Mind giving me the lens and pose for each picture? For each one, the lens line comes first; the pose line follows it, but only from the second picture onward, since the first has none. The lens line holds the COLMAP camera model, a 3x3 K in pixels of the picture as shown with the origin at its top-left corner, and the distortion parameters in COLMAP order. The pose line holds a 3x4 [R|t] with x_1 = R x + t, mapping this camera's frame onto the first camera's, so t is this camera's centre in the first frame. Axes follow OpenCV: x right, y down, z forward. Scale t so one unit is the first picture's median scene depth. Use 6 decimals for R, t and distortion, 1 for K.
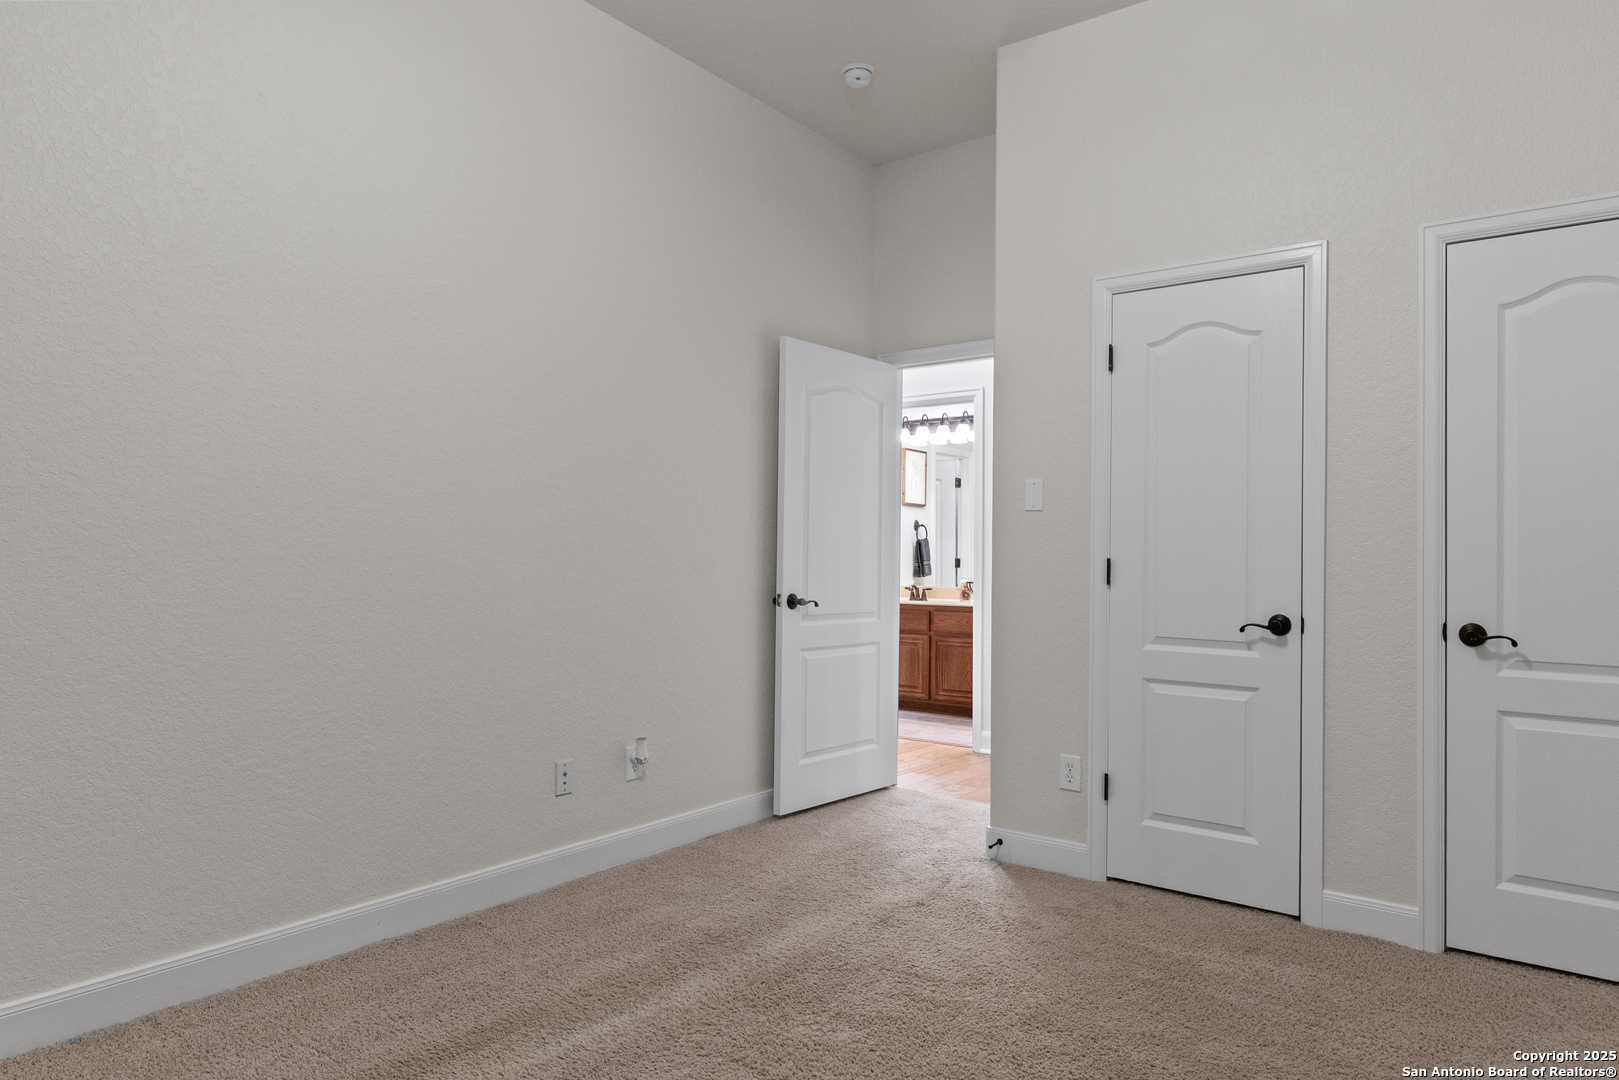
lens RADIAL K [[1018.8, 0, 810.8], [0, 1018.8, 542.9], [0, 0, 1]] dist [-0.006762, 0.000920]
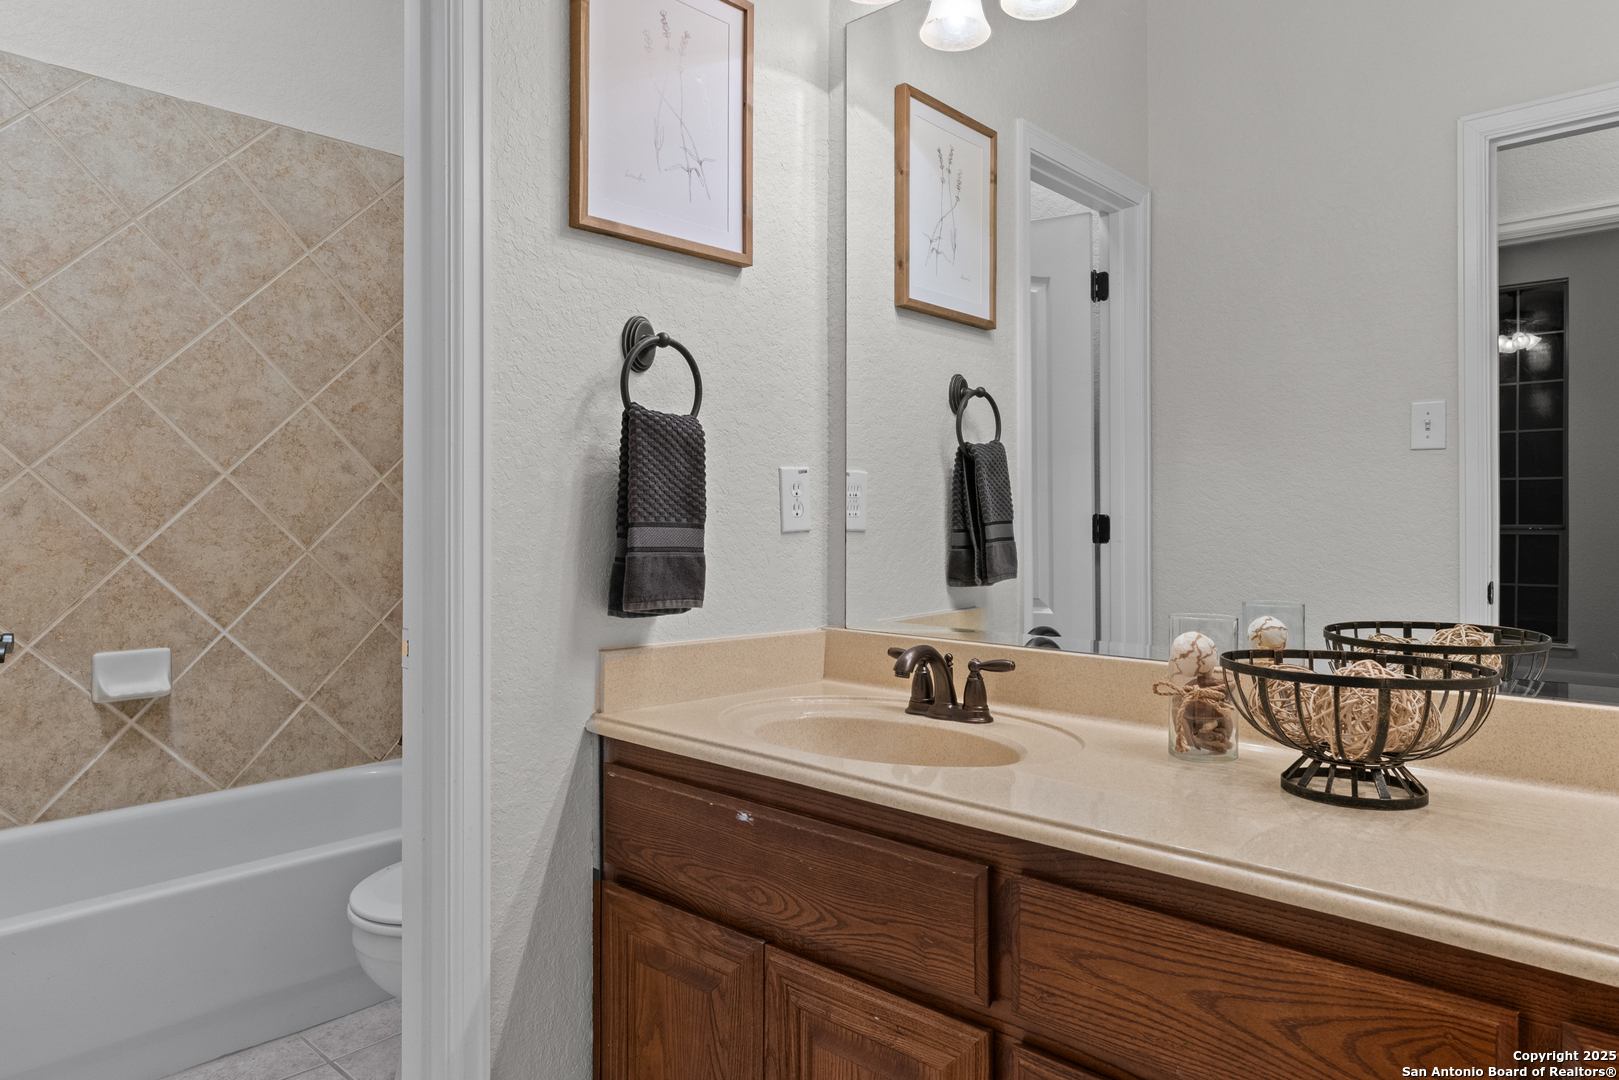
lens RADIAL K [[1018.8, 0, 813.0], [0, 1018.8, 528.9], [0, 0, 1]] dist [-0.006762, 0.000920]
pose [[0.995838, -0.009917, -0.090597, 0.089425], [0.012399, 0.999562, 0.026882, 0.010834], [0.090291, -0.027894, 0.995525, 0.727971]]
